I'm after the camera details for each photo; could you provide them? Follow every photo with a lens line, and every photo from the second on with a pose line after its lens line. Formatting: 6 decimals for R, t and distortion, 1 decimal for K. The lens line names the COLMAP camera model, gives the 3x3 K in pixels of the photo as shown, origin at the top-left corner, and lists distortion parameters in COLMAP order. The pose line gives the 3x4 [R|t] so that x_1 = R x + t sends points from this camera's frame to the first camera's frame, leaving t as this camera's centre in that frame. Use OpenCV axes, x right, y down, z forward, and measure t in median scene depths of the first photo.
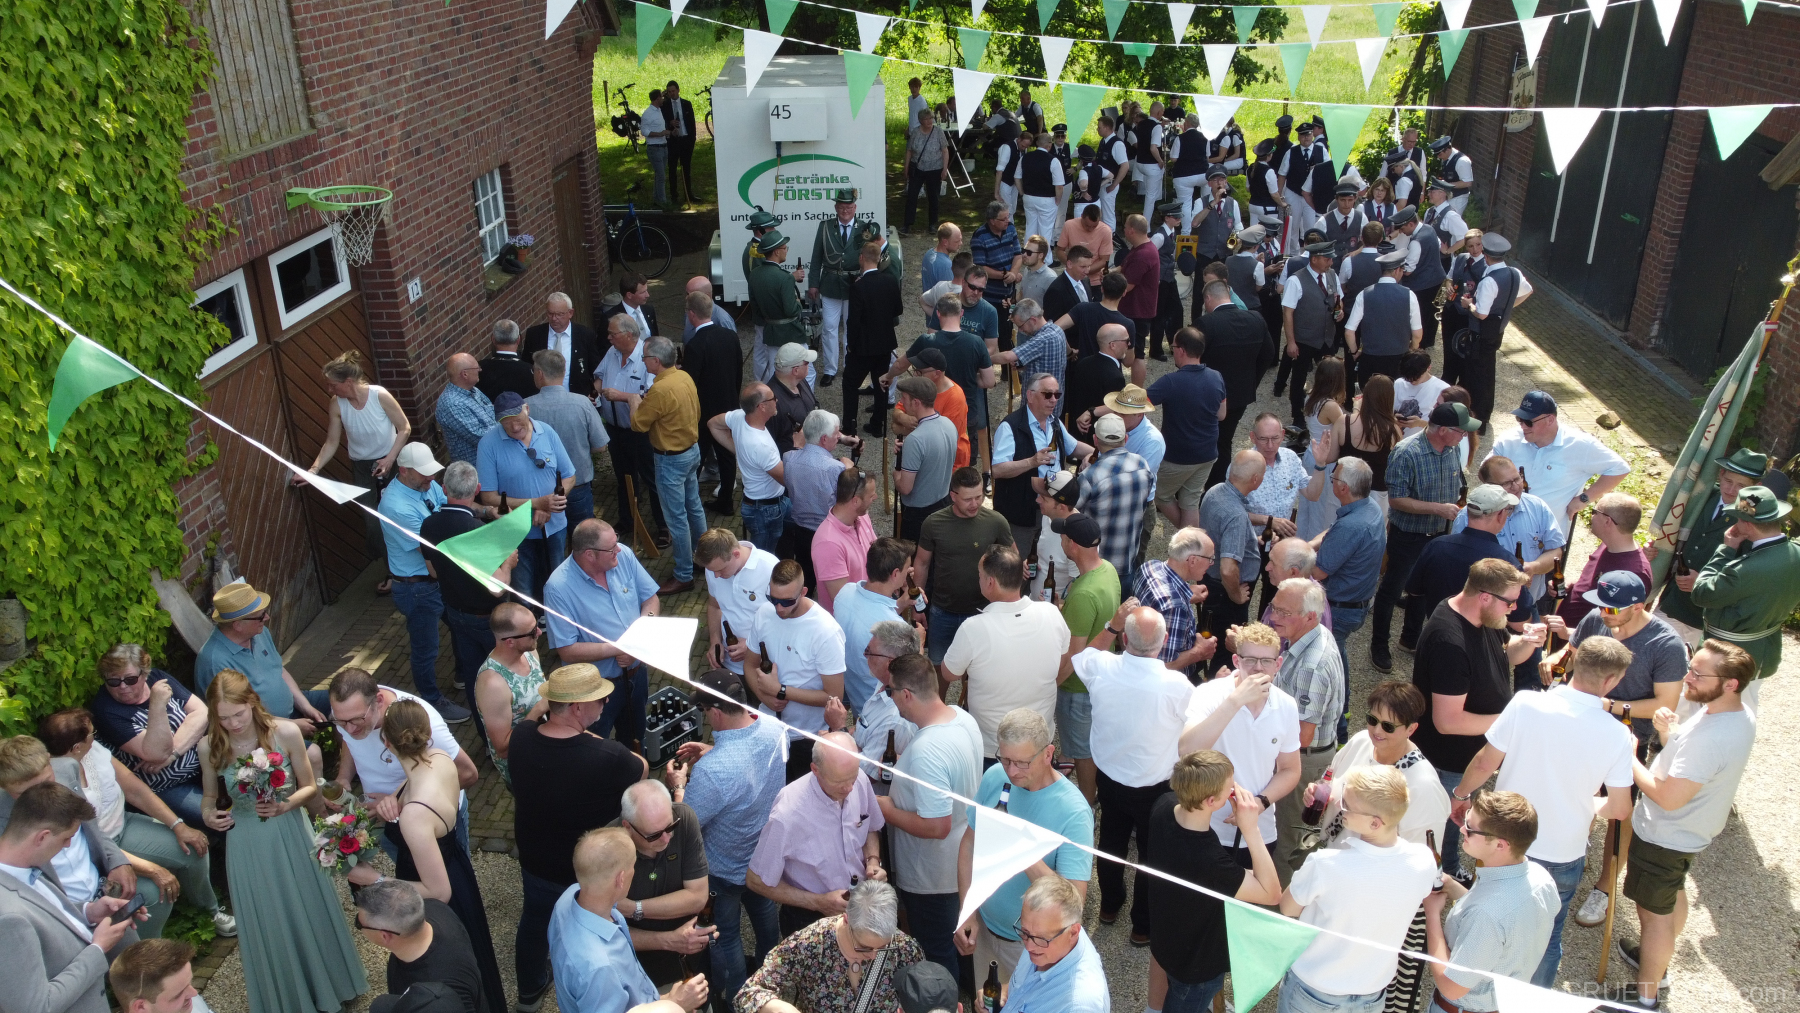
lens RADIAL K [[1364.8, 0, 899.1], [0, 1364.8, 508.8], [0, 0, 1]] dist [0.001647, -0.003414]
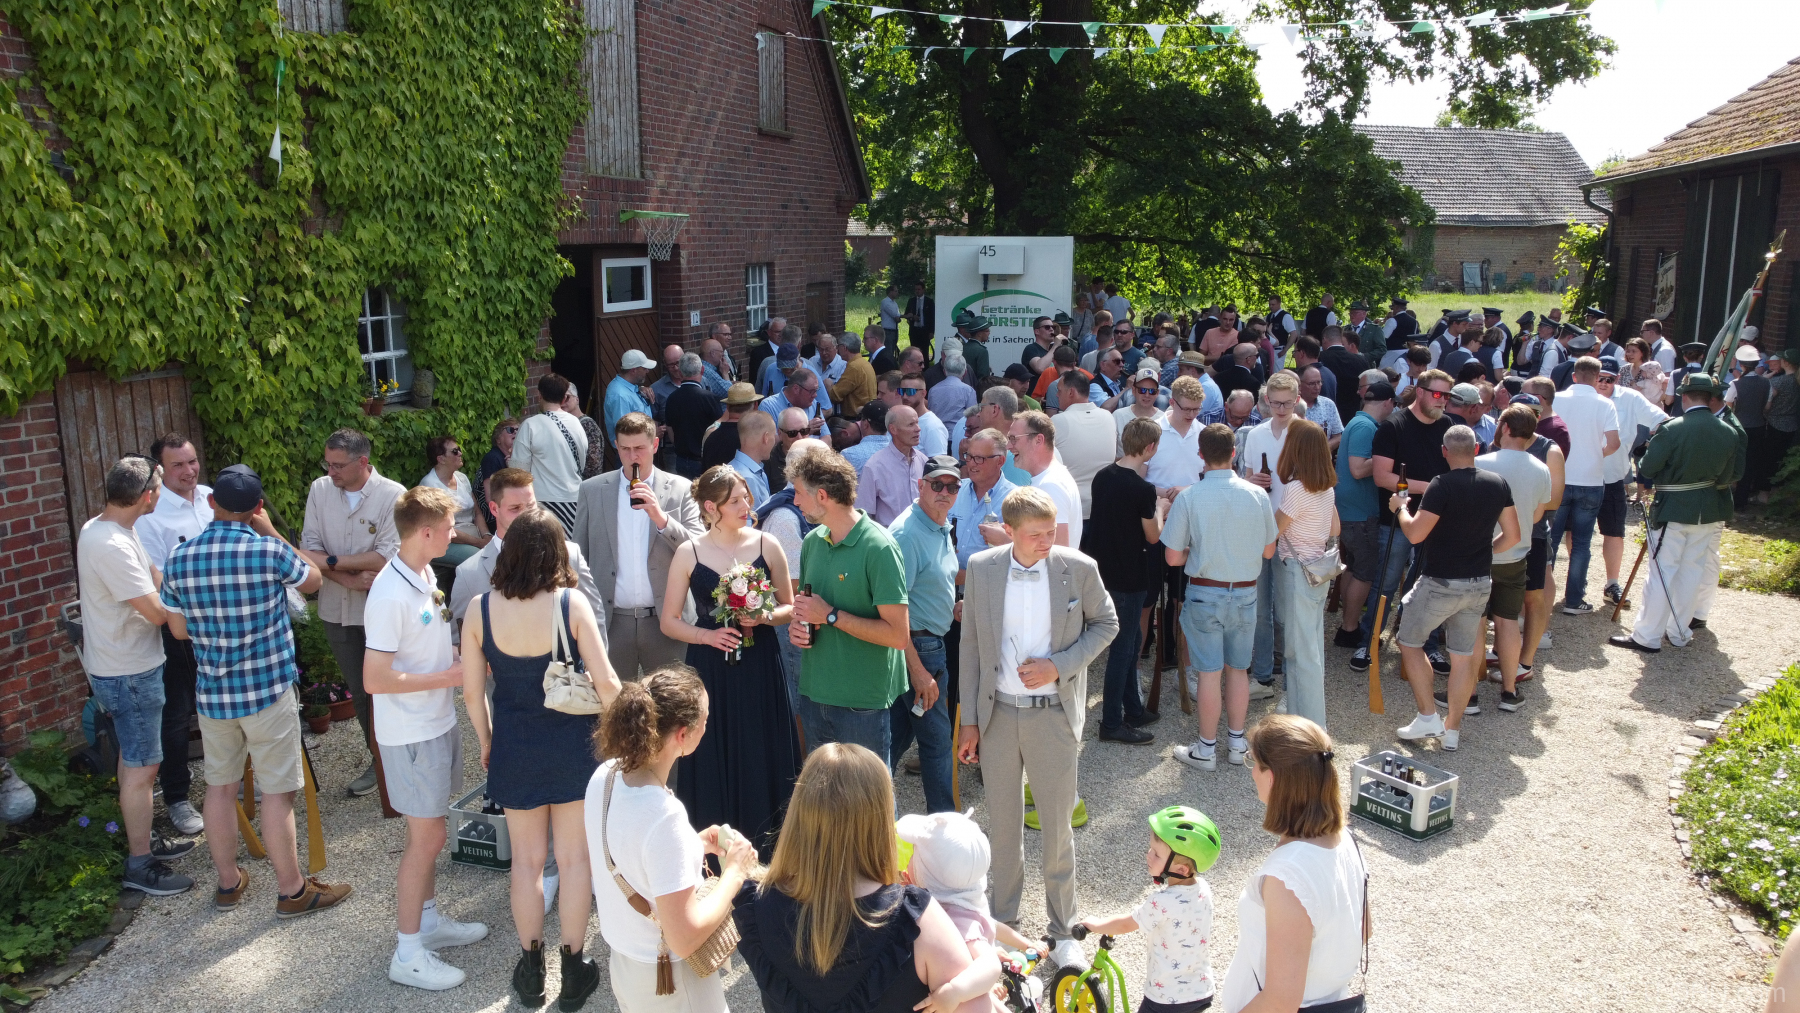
lens RADIAL K [[1364.8, 0, 901.3], [0, 1364.8, 506.5], [0, 0, 1]] dist [0.001647, -0.003414]
pose [[0.981391, 0.048078, -0.185906, 0.126547], [-0.089786, 0.970687, -0.222945, 0.355528], [0.169738, 0.235488, 0.956940, -0.259006]]
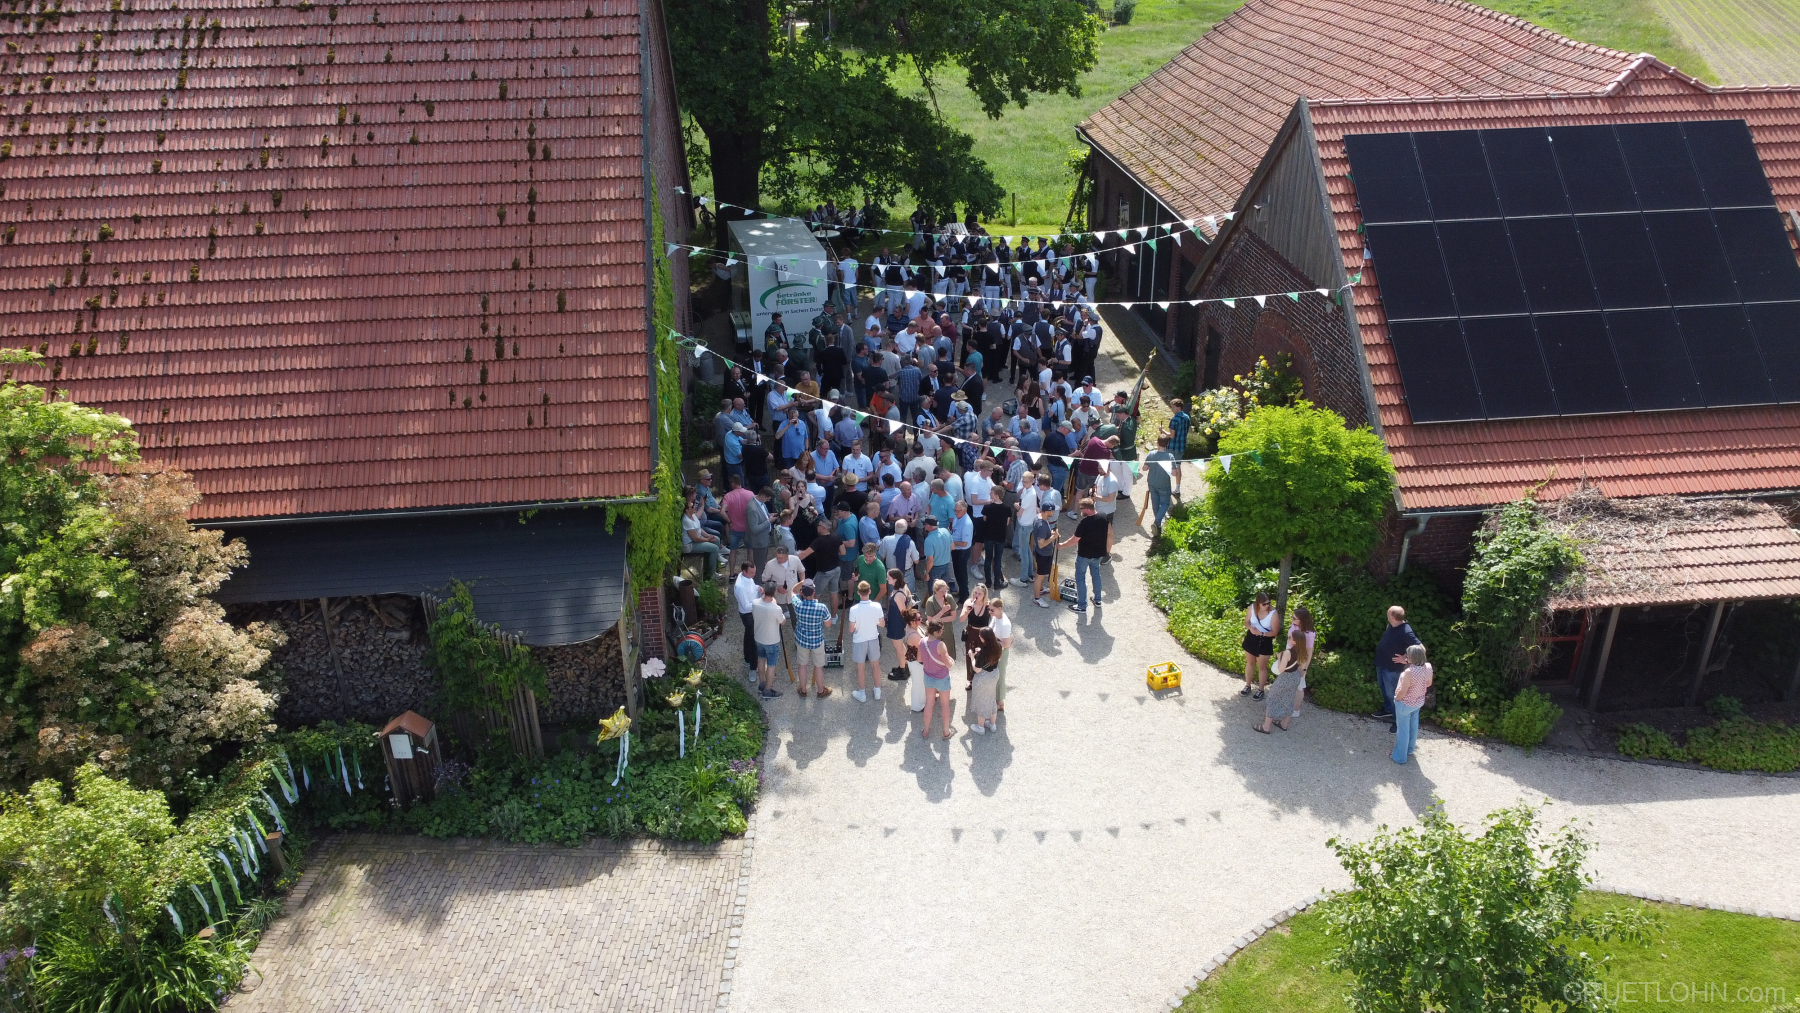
lens RADIAL K [[1364.8, 0, 901.9], [0, 1364.8, 512.1], [0, 0, 1]] dist [0.001647, -0.003414]
pose [[0.984298, -0.078047, 0.158325, -0.433123], [0.073530, 0.996706, 0.034201, 0.062453], [-0.160473, -0.022023, 0.986795, -1.891794]]
